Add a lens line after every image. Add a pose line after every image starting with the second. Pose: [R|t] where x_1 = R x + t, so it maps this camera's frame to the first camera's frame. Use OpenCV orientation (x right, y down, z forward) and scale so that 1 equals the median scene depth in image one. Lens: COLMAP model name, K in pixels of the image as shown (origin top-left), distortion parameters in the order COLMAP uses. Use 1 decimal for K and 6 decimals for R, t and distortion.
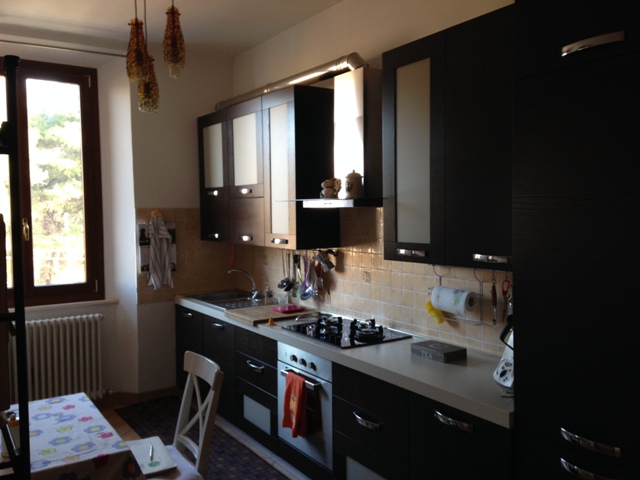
lens RADIAL K [[590.2, 0, 319.0], [0, 590.2, 237.9], [0, 0, 1]] dist [0.091553, 0.000000]
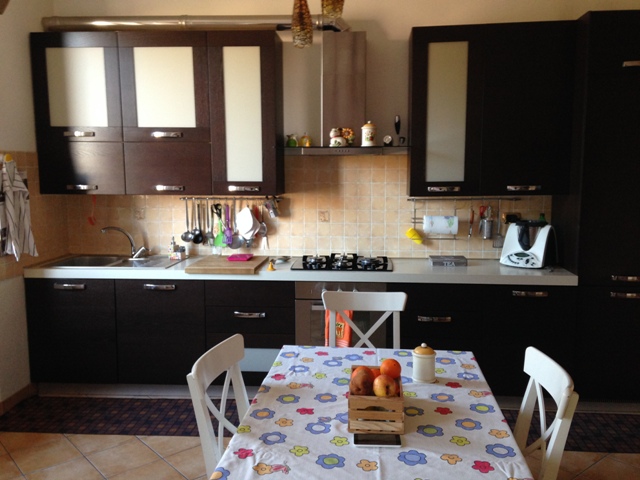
lens RADIAL K [[590.2, 0, 320.0], [0, 590.2, 239.5], [0, 0, 1]] dist [0.091553, 0.000000]
pose [[0.627303, -0.086416, 0.773966, -0.873895], [0.034613, 0.995936, 0.083147, 0.015128], [-0.778006, -0.025369, 0.627745, 0.317180]]
